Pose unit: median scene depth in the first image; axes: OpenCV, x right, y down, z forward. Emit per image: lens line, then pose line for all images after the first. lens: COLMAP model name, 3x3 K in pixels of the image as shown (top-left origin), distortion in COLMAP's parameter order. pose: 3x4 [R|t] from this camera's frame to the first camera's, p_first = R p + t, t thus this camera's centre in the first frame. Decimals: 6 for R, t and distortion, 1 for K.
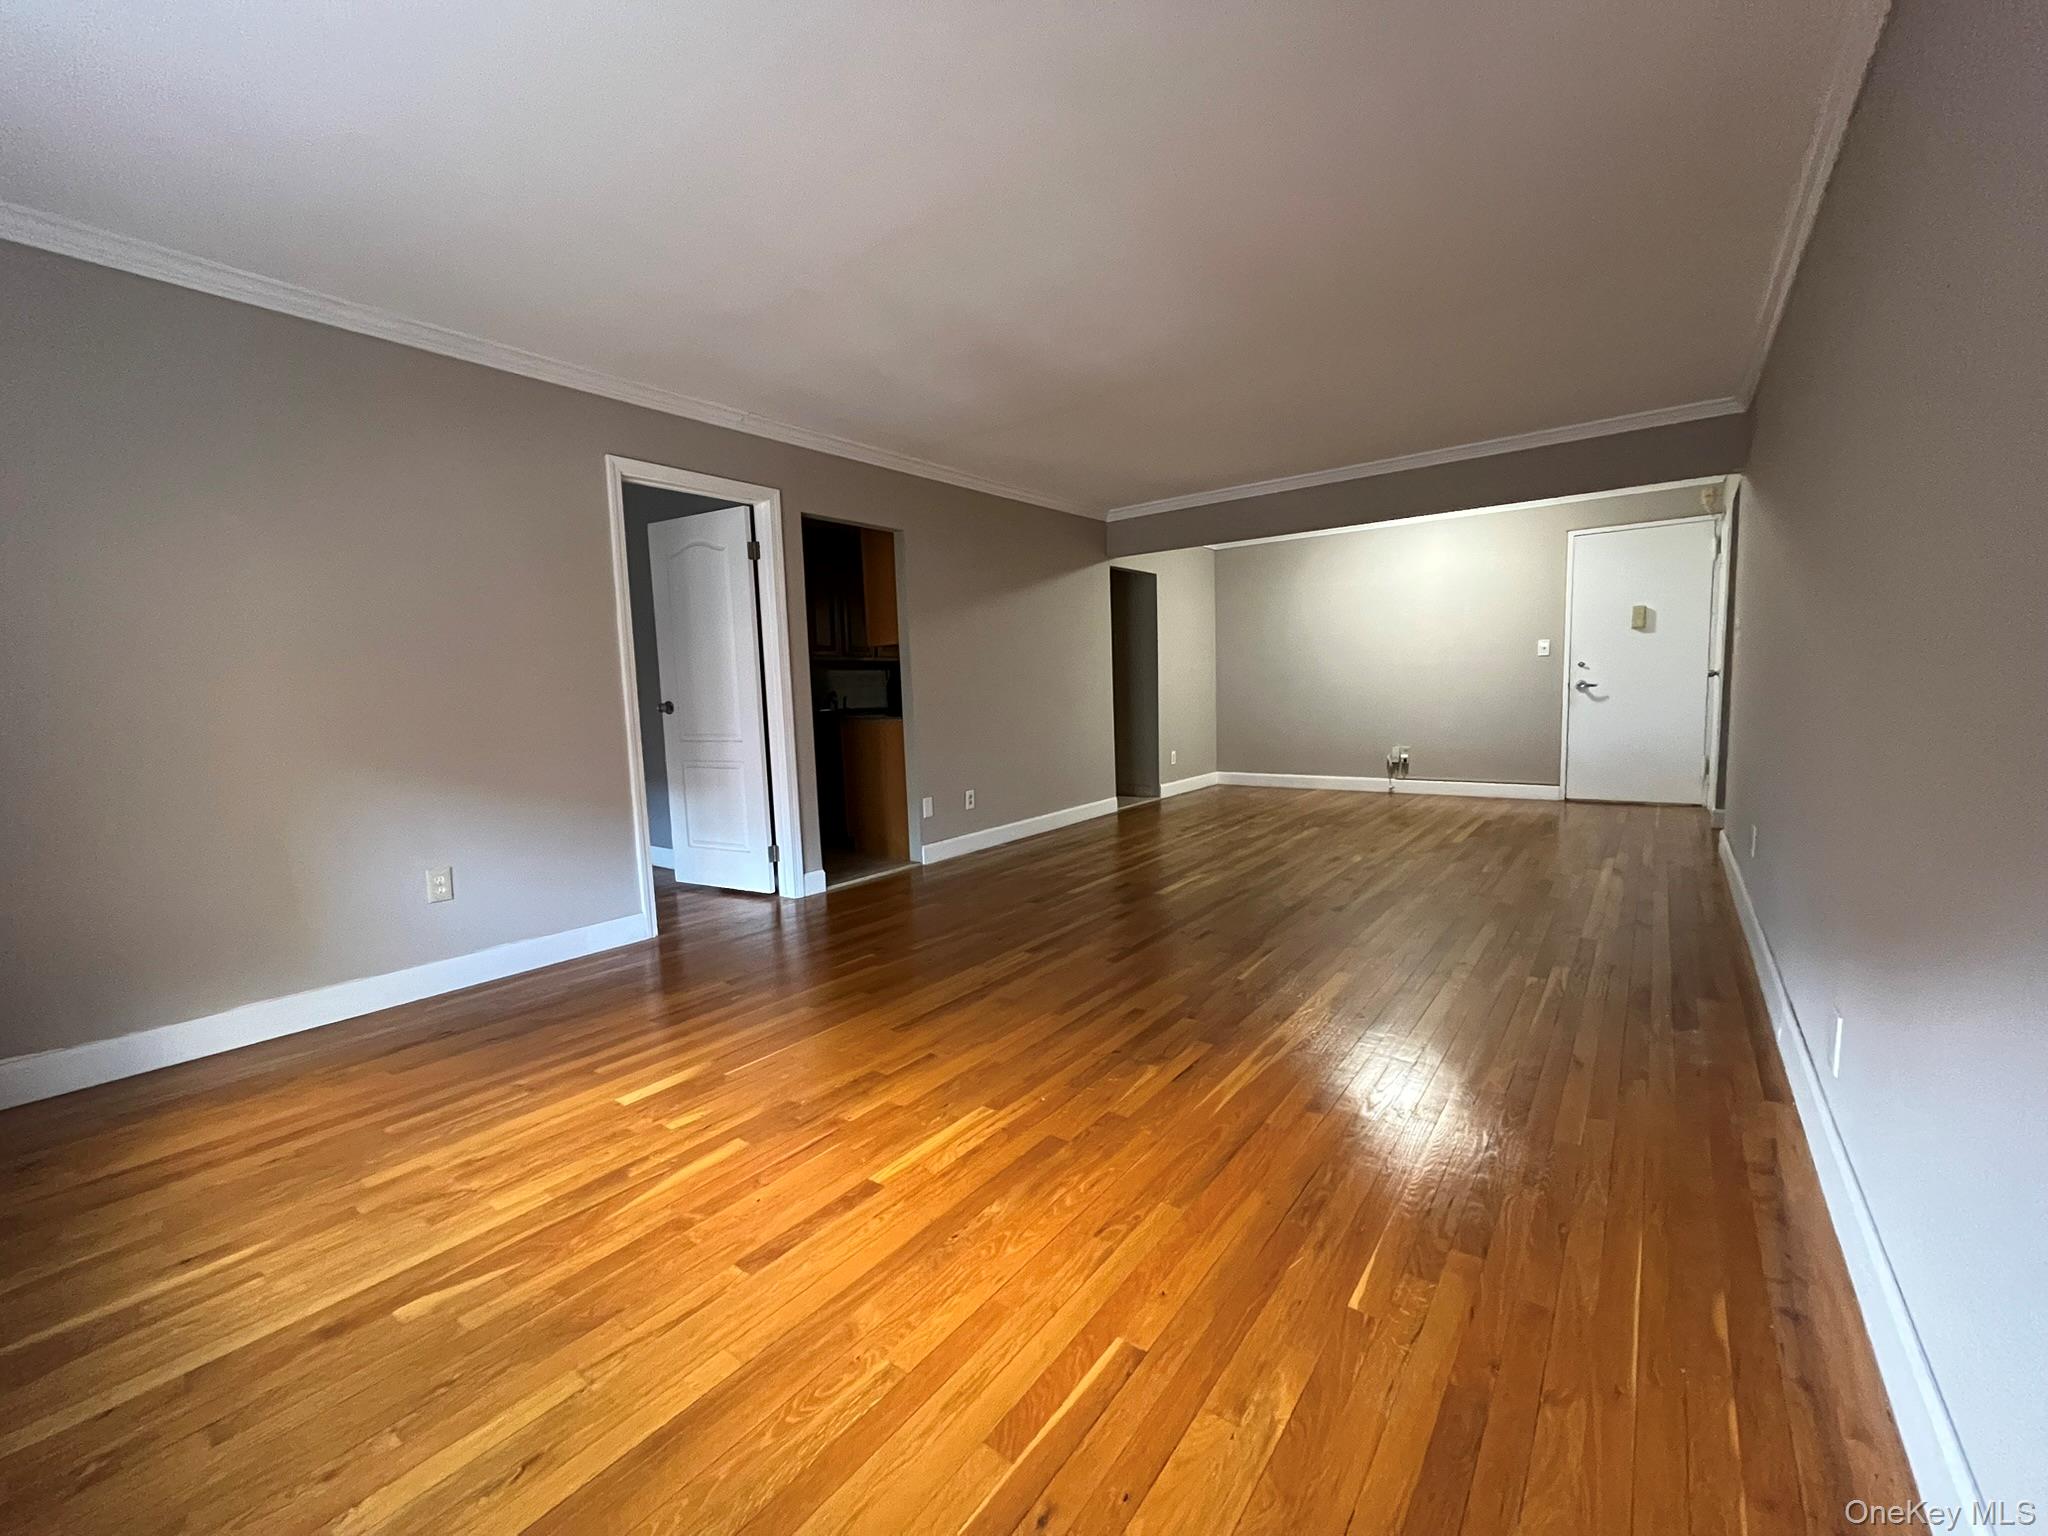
lens RADIAL K [[834.5, 0, 1016.5], [0, 834.5, 769.4], [0, 0, 1]] dist [-0.005255, -0.000305]
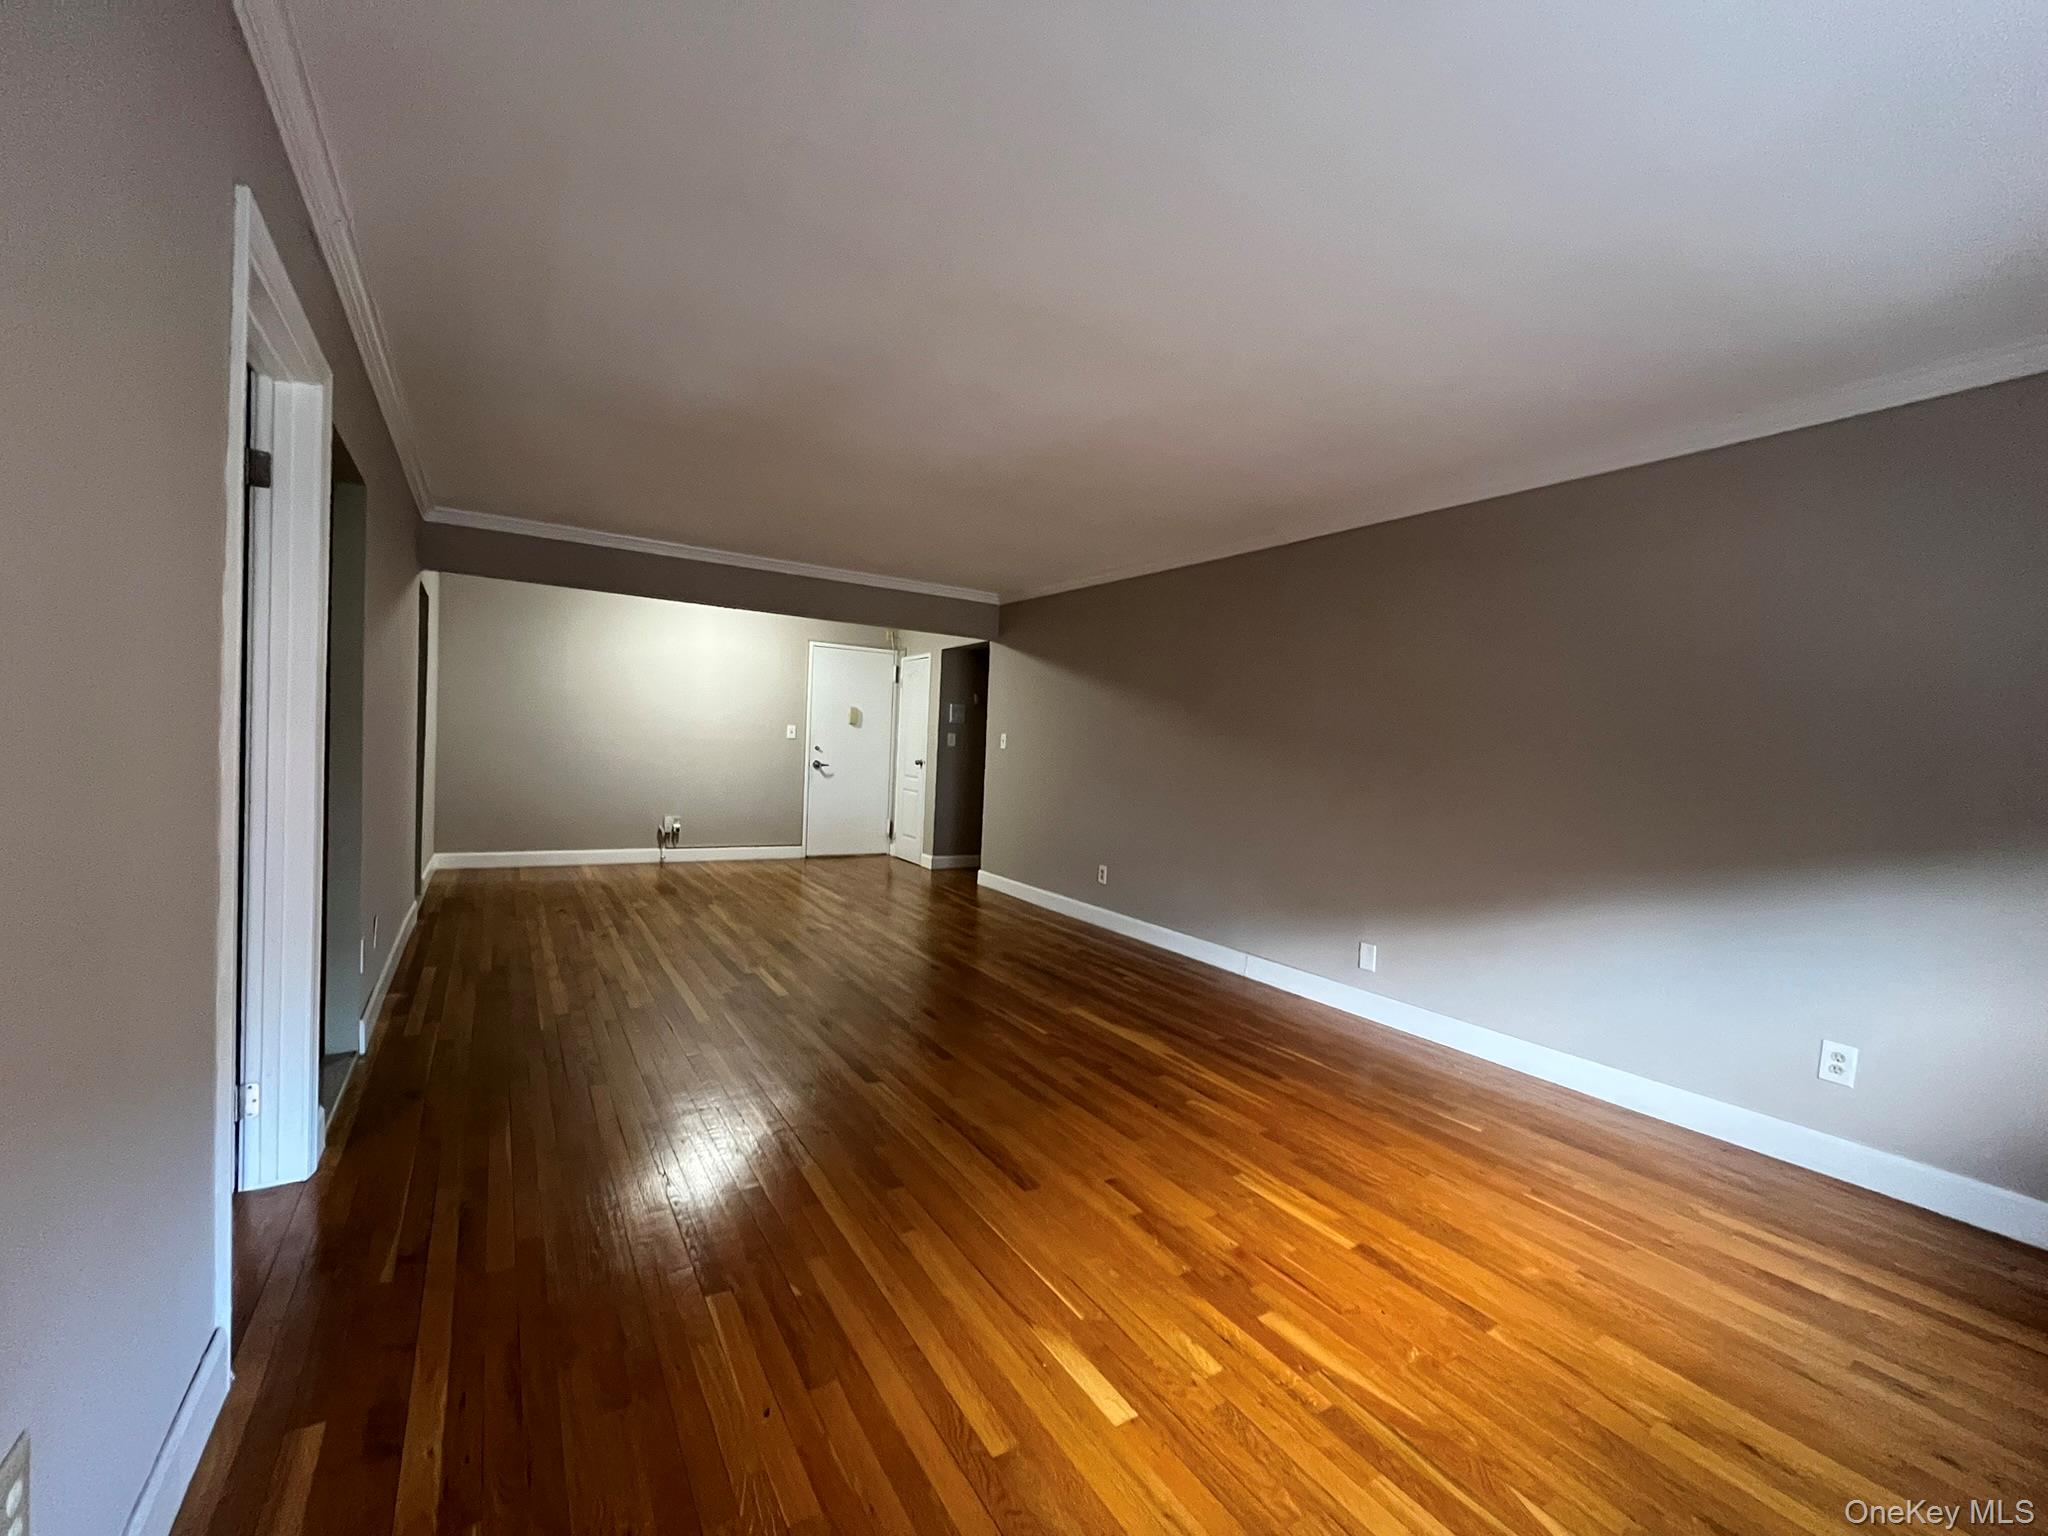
lens RADIAL K [[834.5, 0, 1023.7], [0, 834.5, 769.8], [0, 0, 1]] dist [-0.005255, -0.000305]
pose [[0.341481, 0.023871, 0.939586, -0.645613], [0.034342, 0.998693, -0.037854, -0.057859], [-0.939261, 0.045194, 0.340215, 0.463777]]
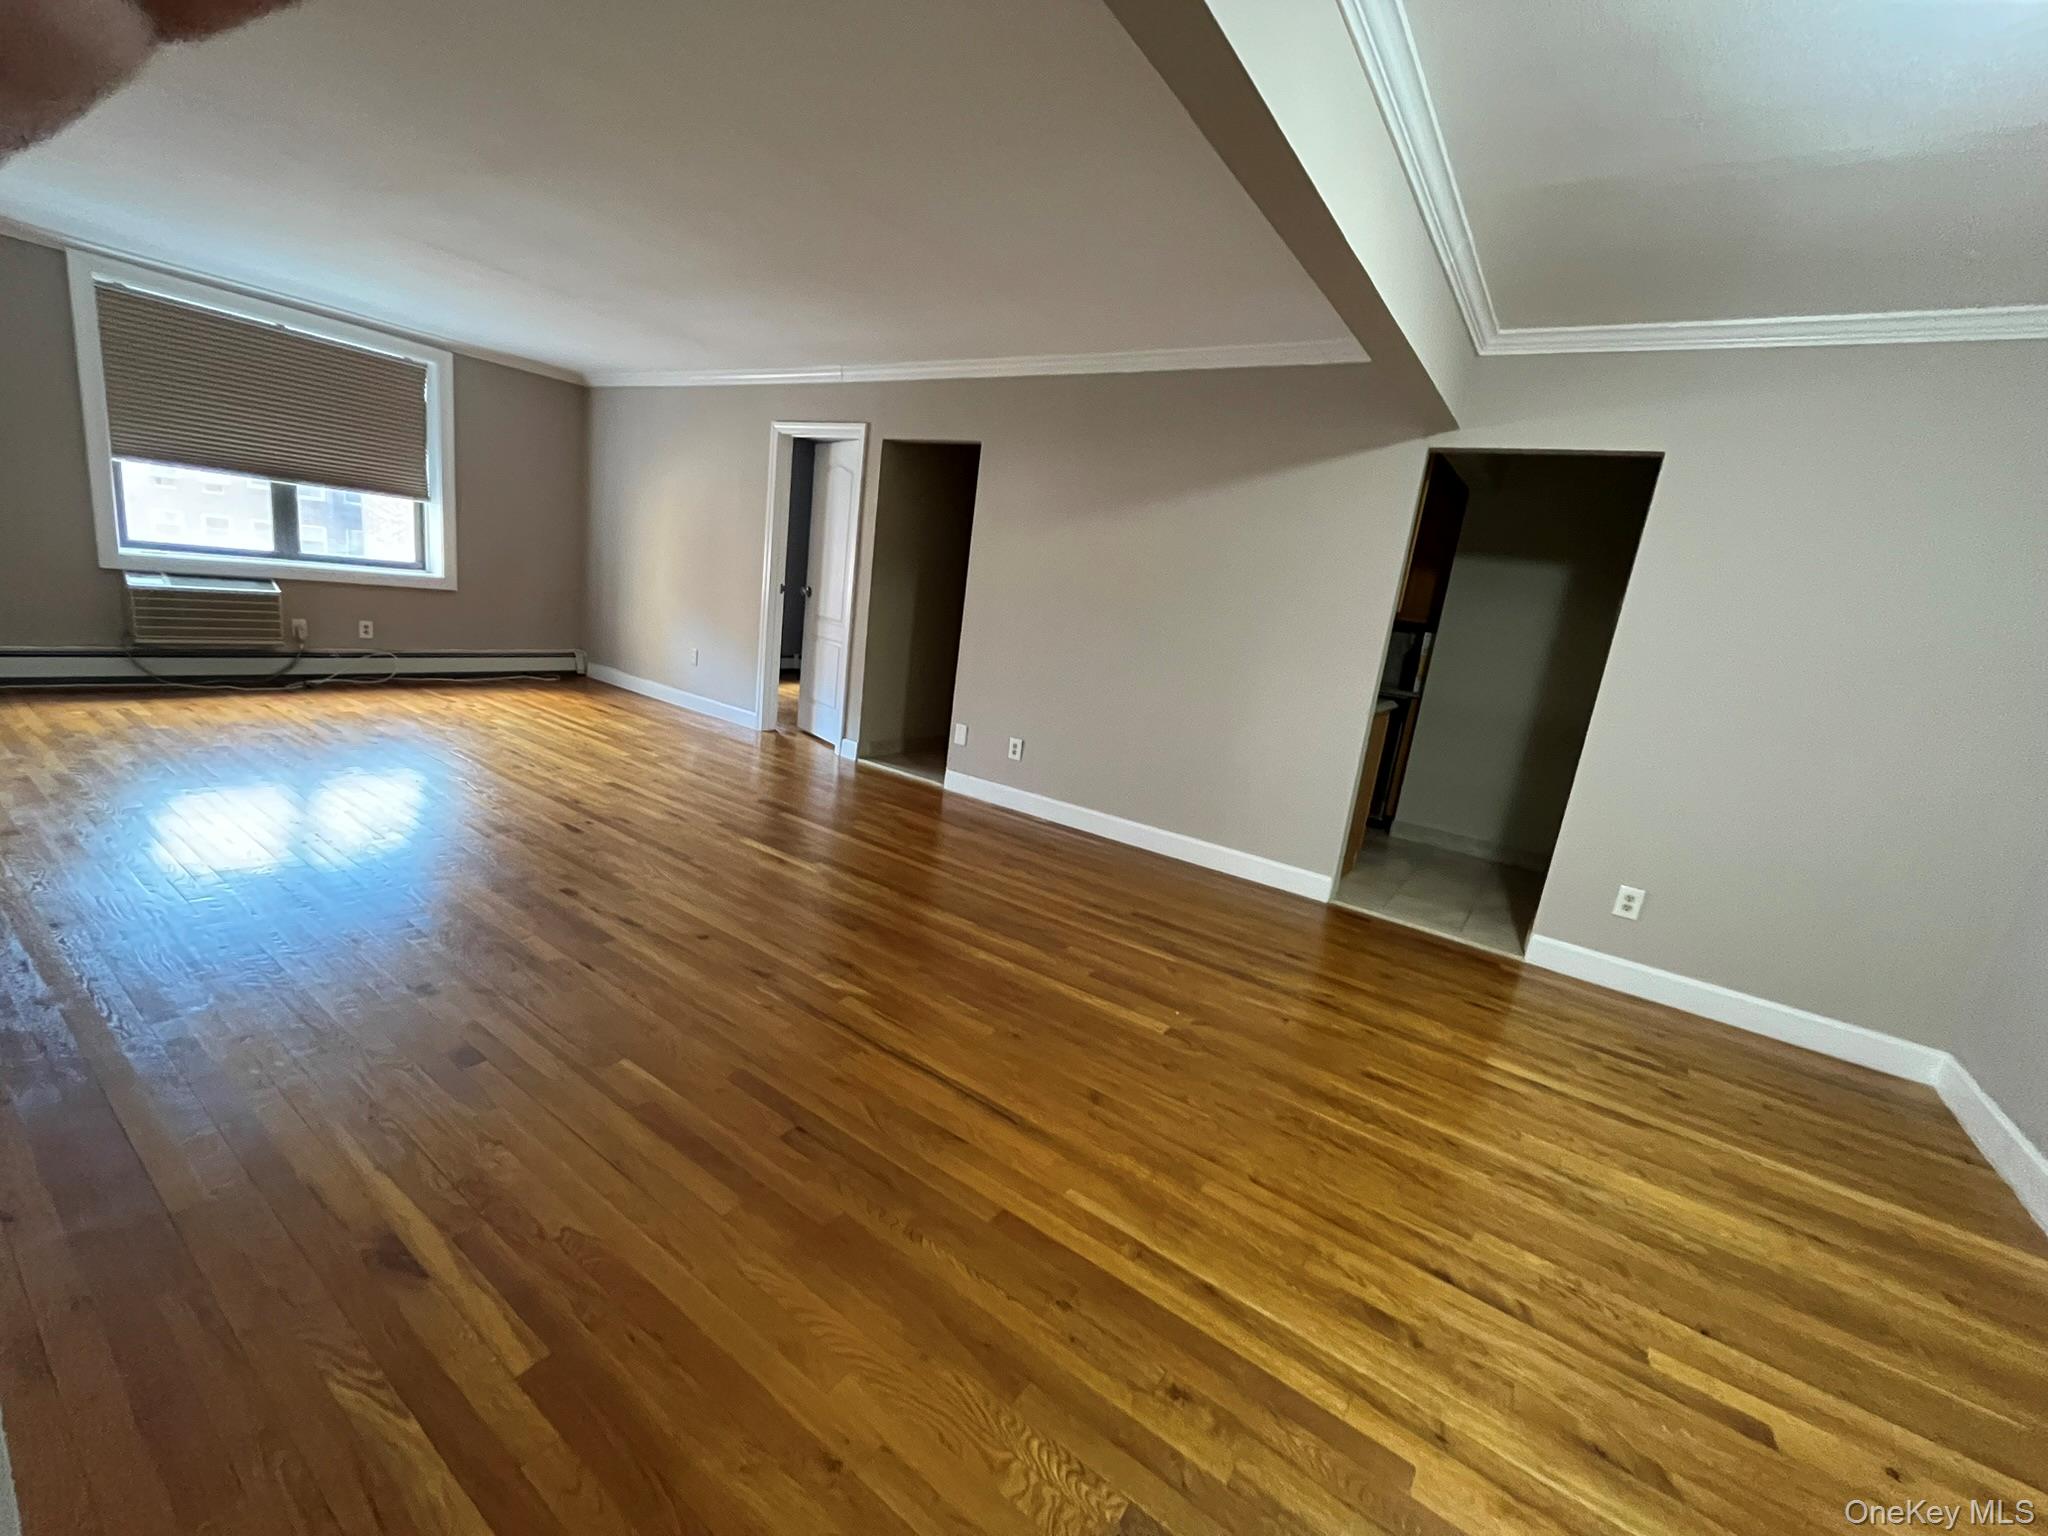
lens RADIAL K [[834.5, 0, 1026.2], [0, 834.5, 767.4], [0, 0, 1]] dist [-0.005255, -0.000305]
pose [[0.057901, 0.254647, -0.965299, 1.083250], [-0.230366, 0.944234, 0.235272, -0.211331], [0.971380, 0.208750, 0.113334, 1.253297]]
